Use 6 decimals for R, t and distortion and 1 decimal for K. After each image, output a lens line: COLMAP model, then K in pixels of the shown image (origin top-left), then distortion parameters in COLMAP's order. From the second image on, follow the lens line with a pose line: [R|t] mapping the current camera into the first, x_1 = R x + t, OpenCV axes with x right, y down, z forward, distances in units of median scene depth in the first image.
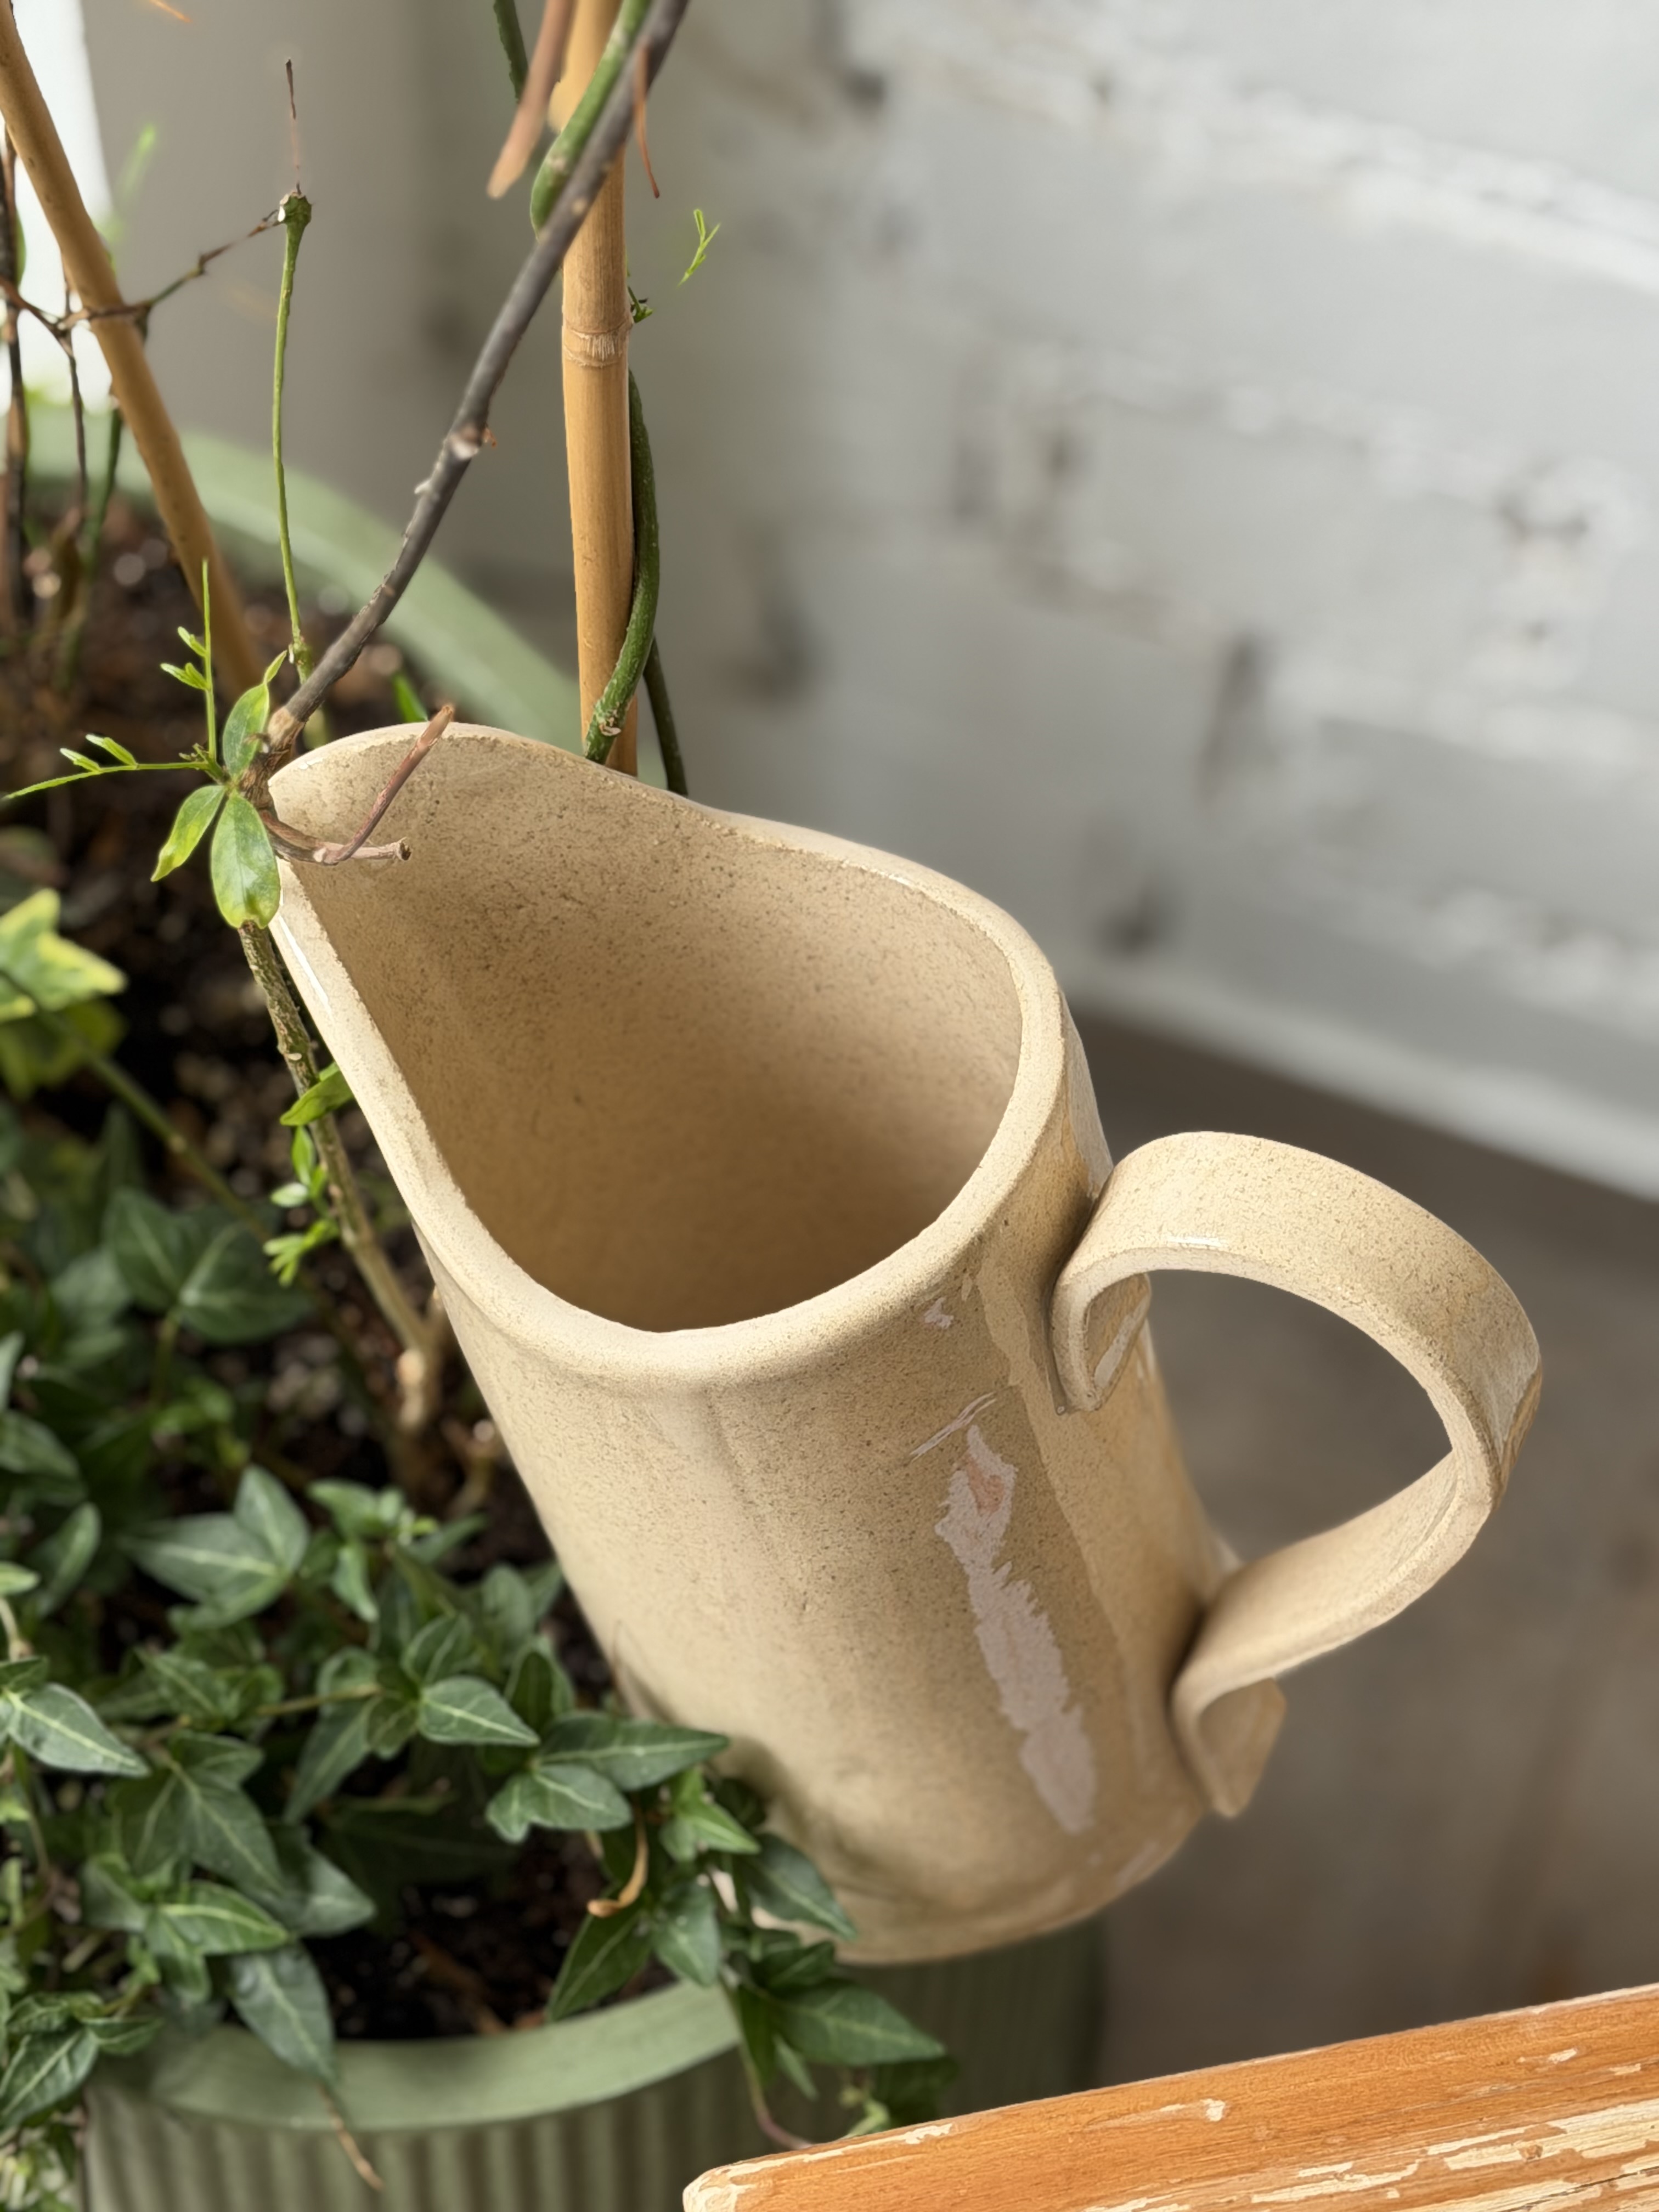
lens RADIAL K [[5342.4, 0, 818.4], [0, 5342.4, 1112.5], [0, 0, 1]] dist [0.131415, 0.000000]
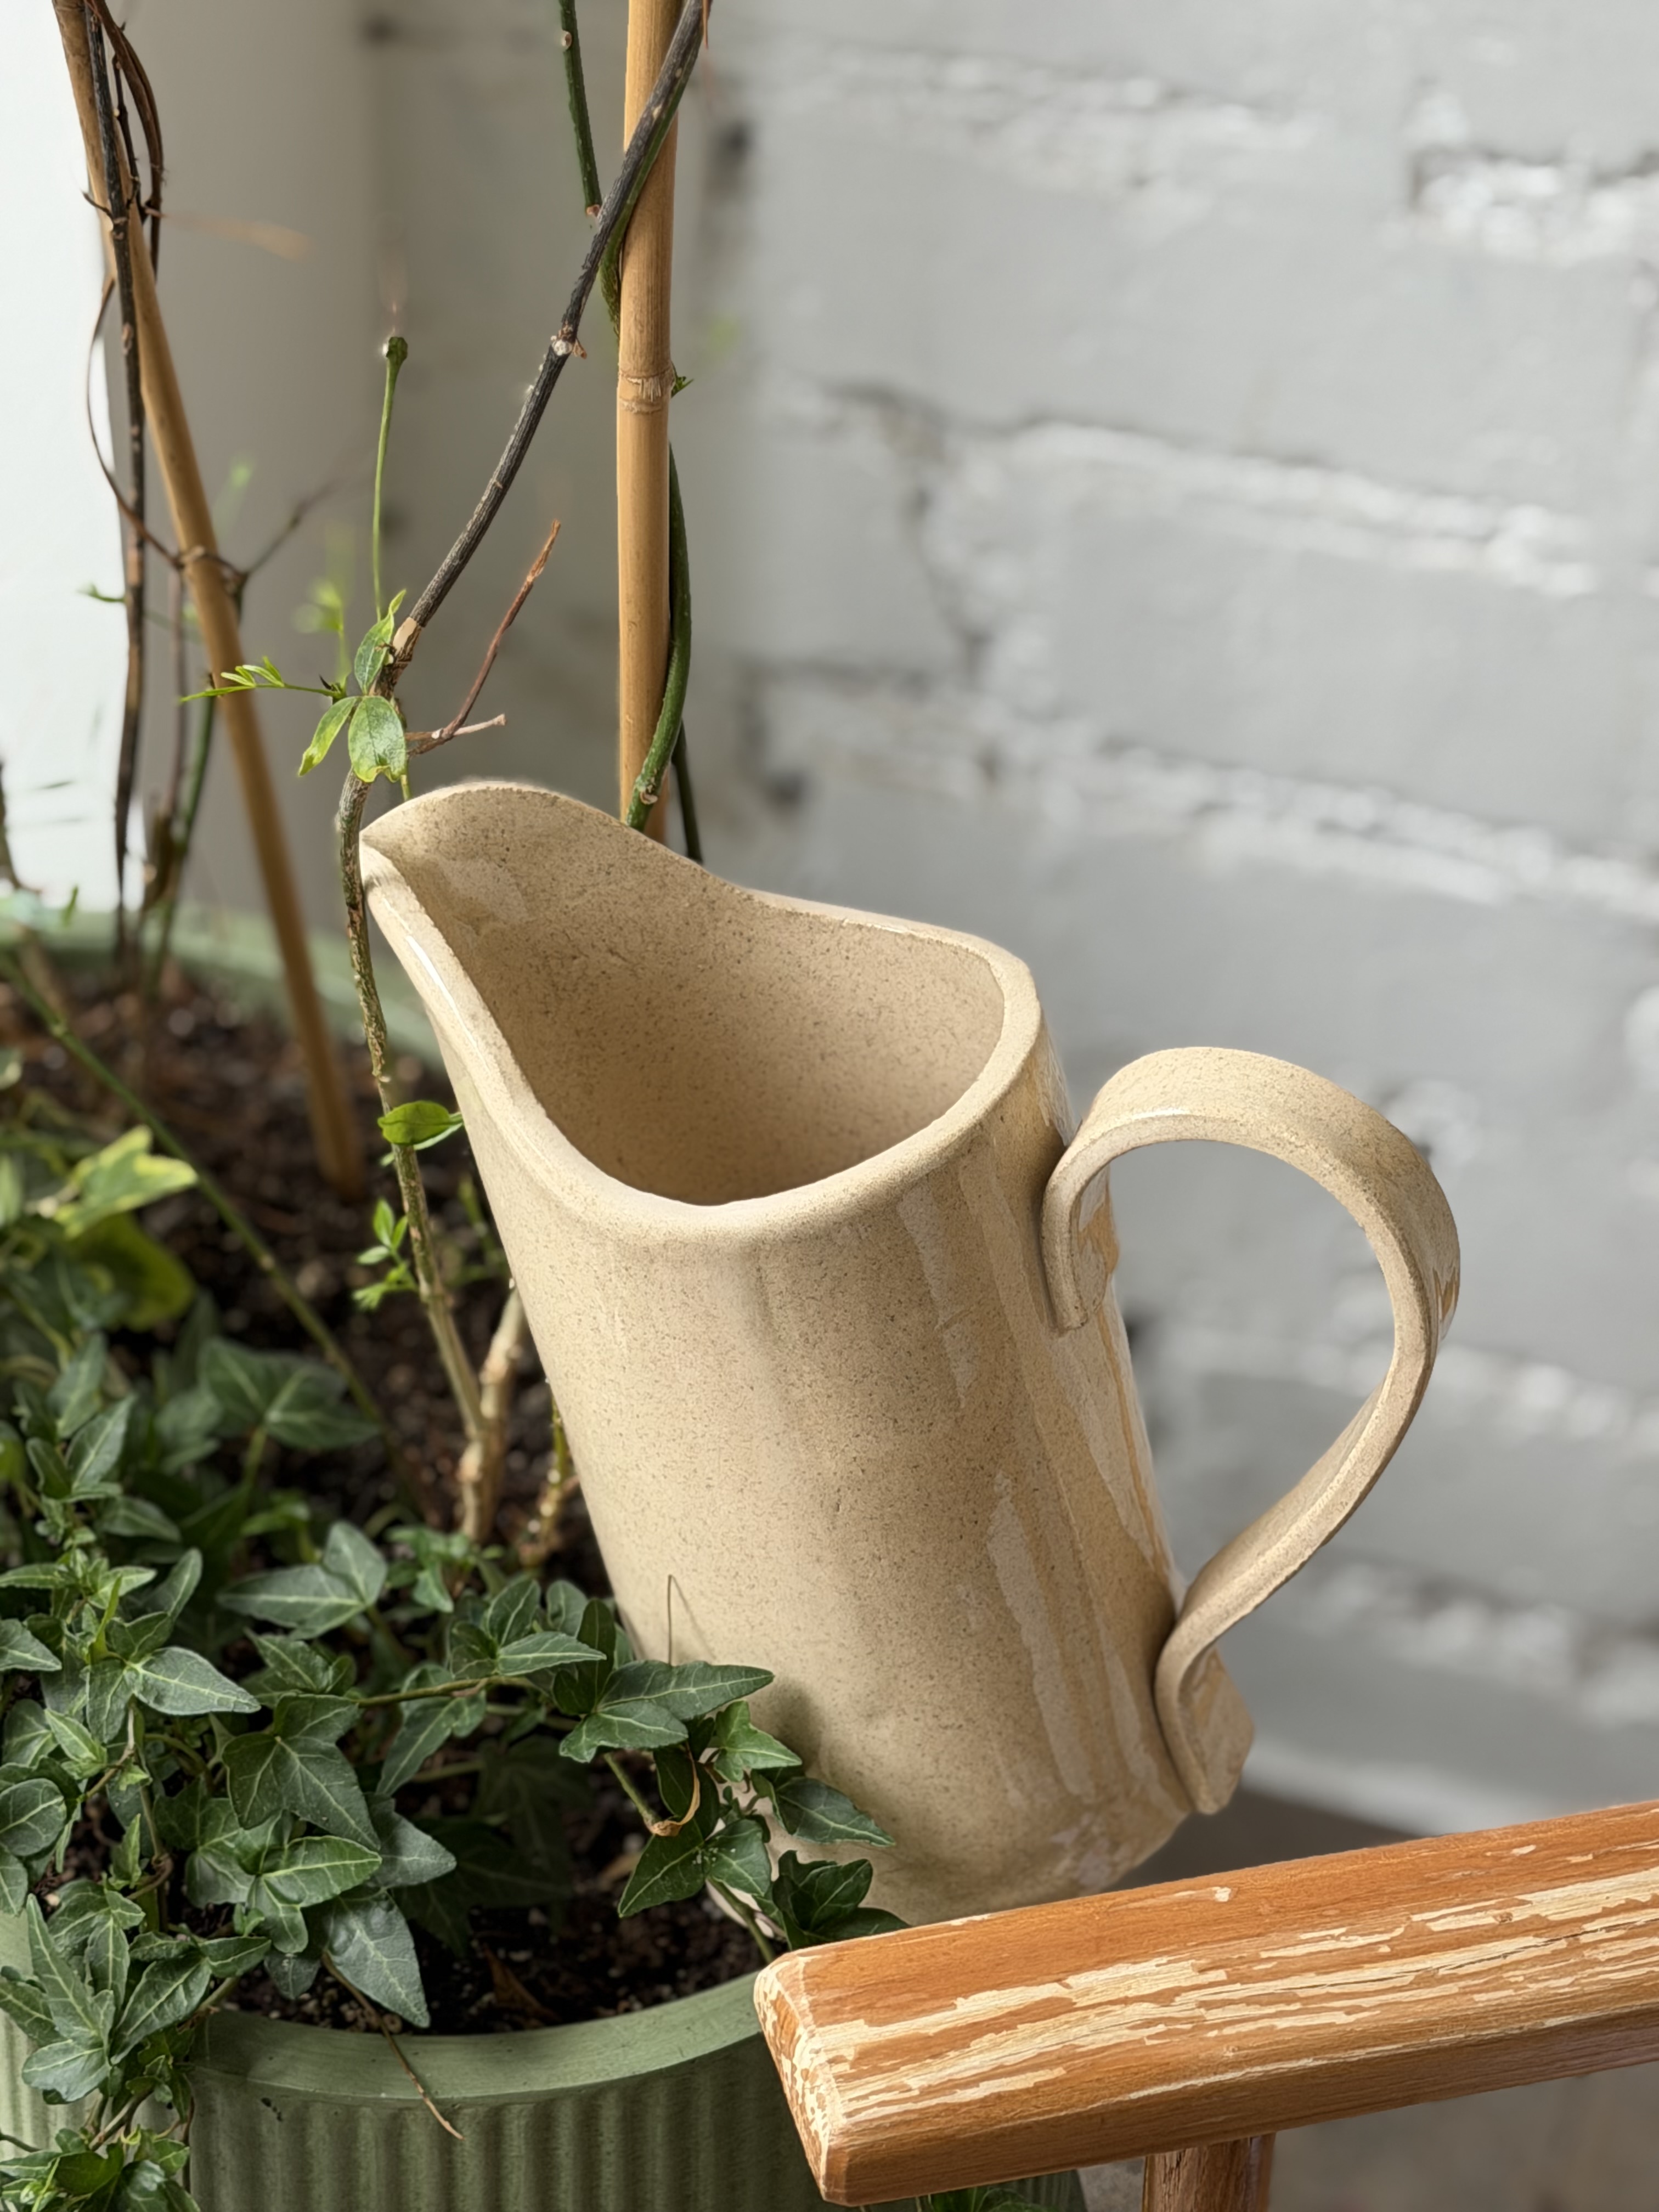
lens RADIAL K [[5342.4, 0, 813.8], [0, 5342.4, 1067.6], [0, 0, 1]] dist [0.131415, 0.000000]
pose [[0.998809, -0.025900, 0.041353, -0.051959], [0.038105, 0.943388, -0.329494, 0.374975], [-0.030478, 0.330678, 0.943251, -0.114131]]
